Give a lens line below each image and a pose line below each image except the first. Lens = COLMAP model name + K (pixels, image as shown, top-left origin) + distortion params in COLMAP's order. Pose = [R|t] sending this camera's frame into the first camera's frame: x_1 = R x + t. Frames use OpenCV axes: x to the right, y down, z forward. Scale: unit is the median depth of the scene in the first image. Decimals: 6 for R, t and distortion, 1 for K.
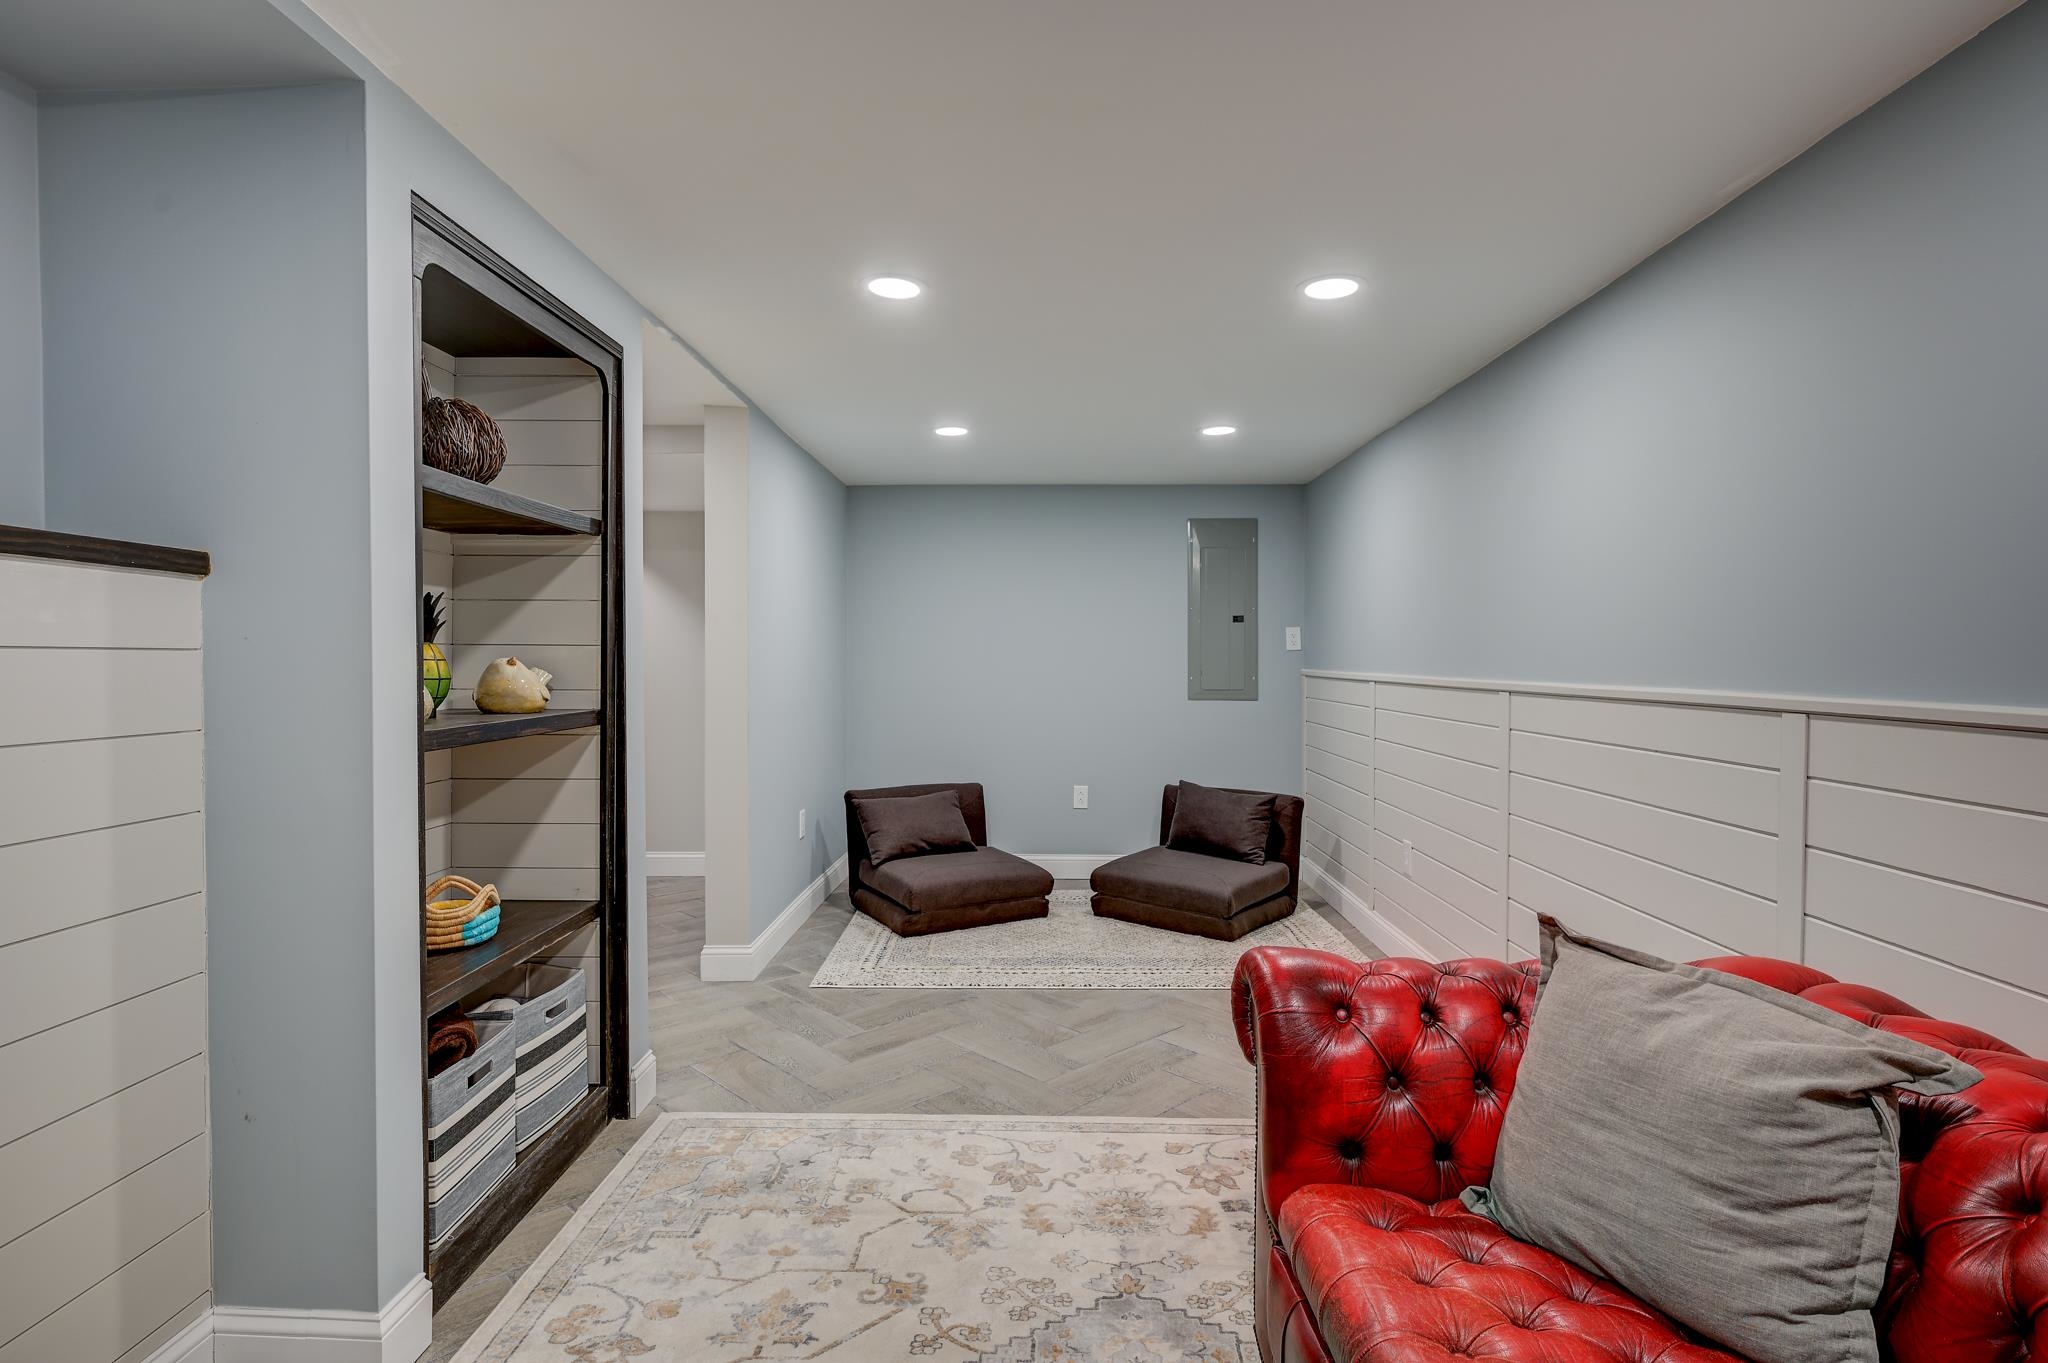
lens RADIAL K [[1062.2, 0, 1024.0], [0, 1062.2, 681.5], [0, 0, 1]] dist [-0.000264, -0.000137]
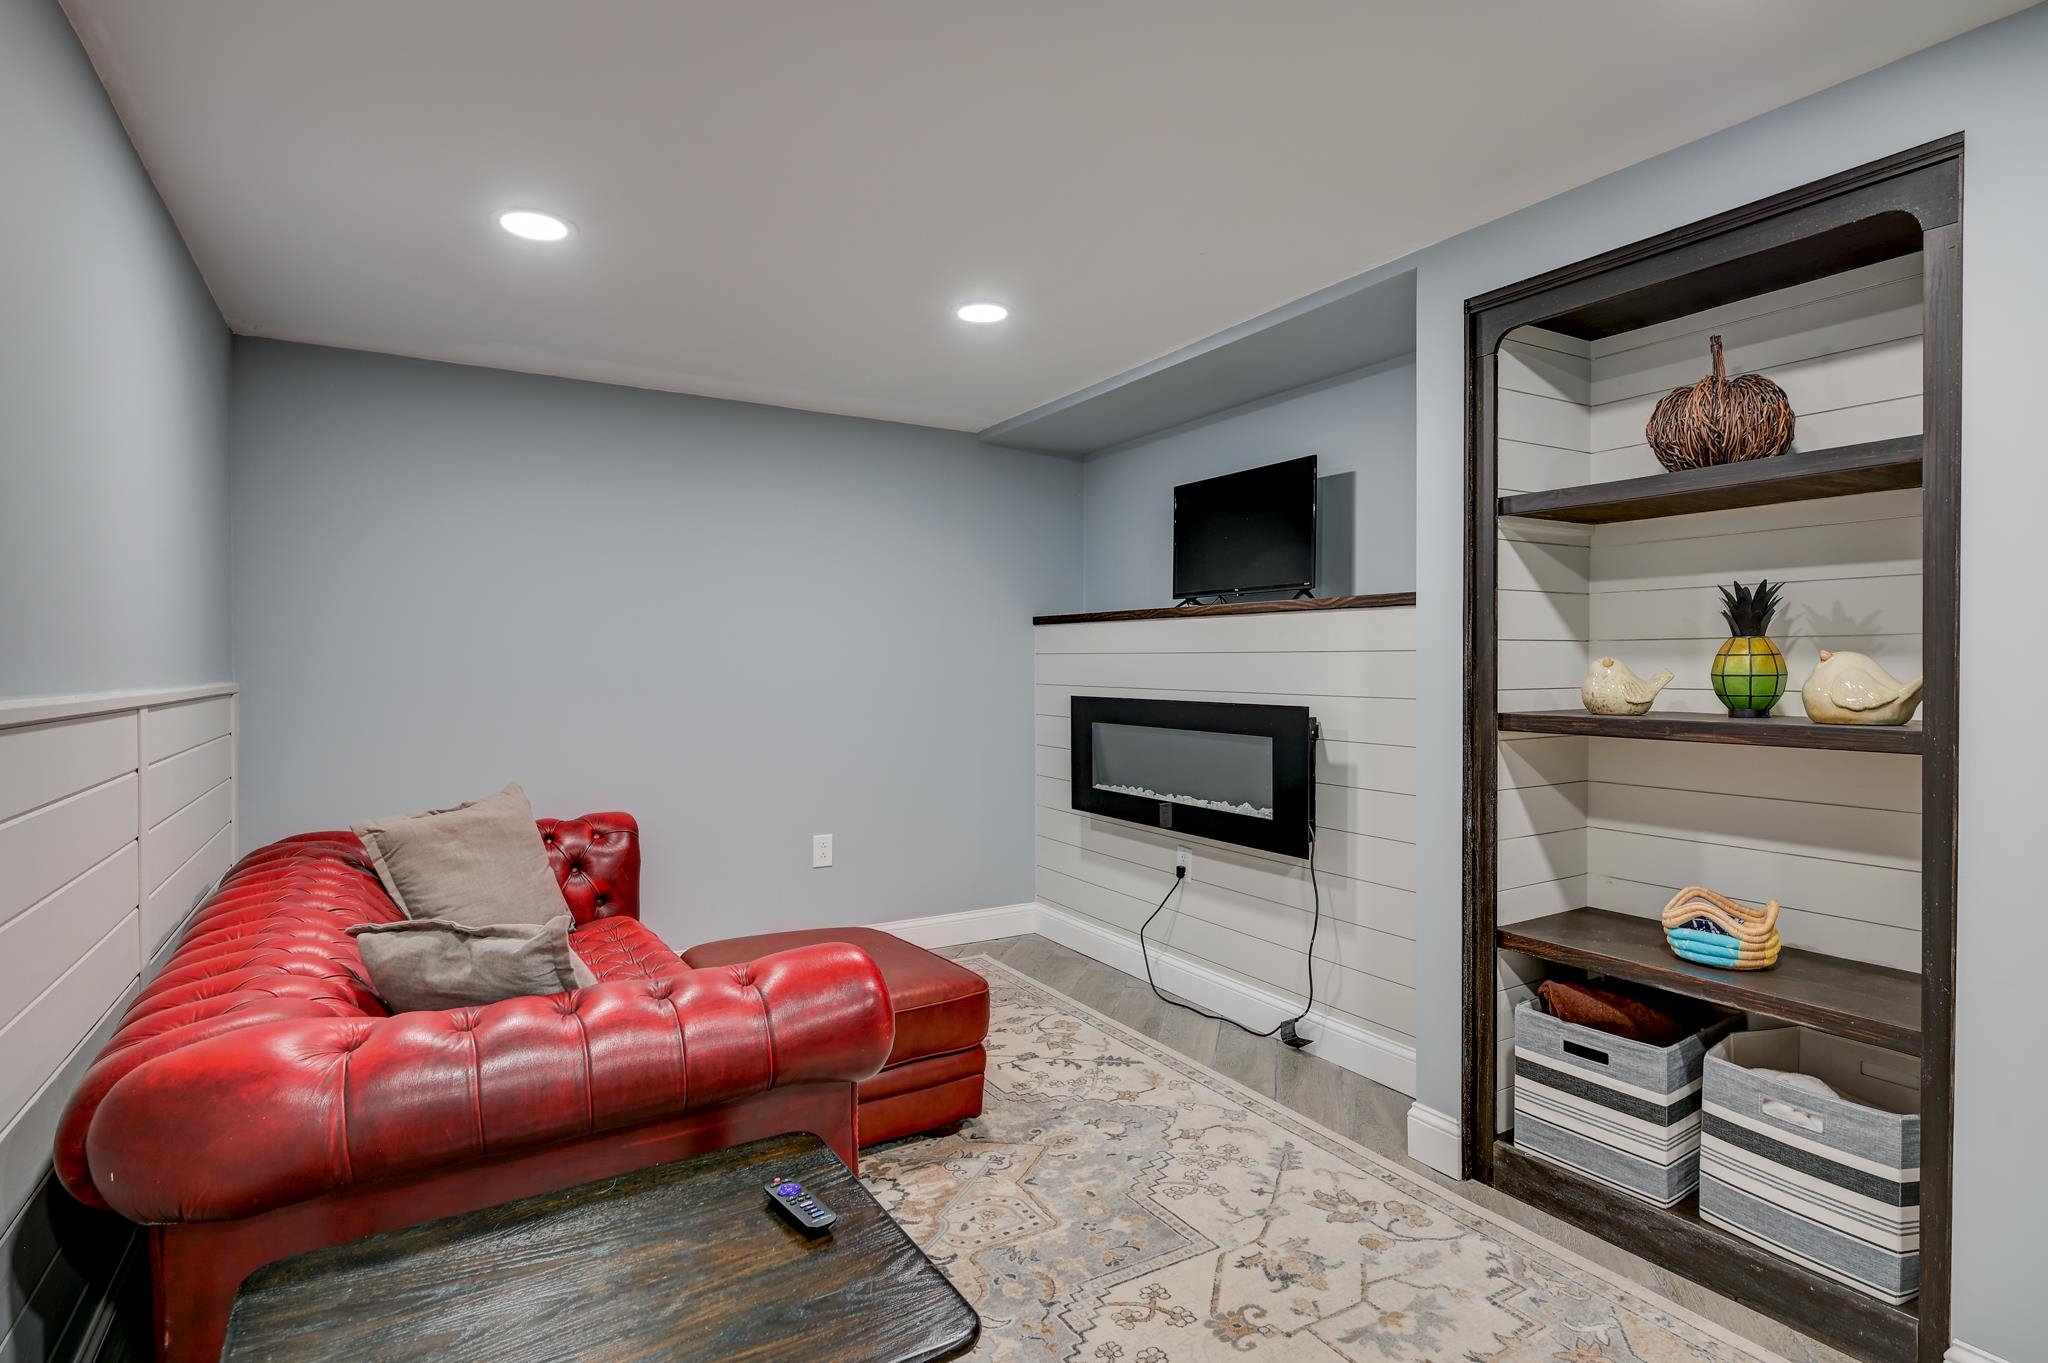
lens RADIAL K [[1062.2, 0, 1024.0], [0, 1062.2, 681.5], [0, 0, 1]] dist [-0.000264, -0.000137]
pose [[-0.856810, 0.005550, -0.515602, 0.511312], [-0.012871, 0.999400, 0.032147, -0.021199], [0.515471, 0.034180, -0.856225, 1.645668]]
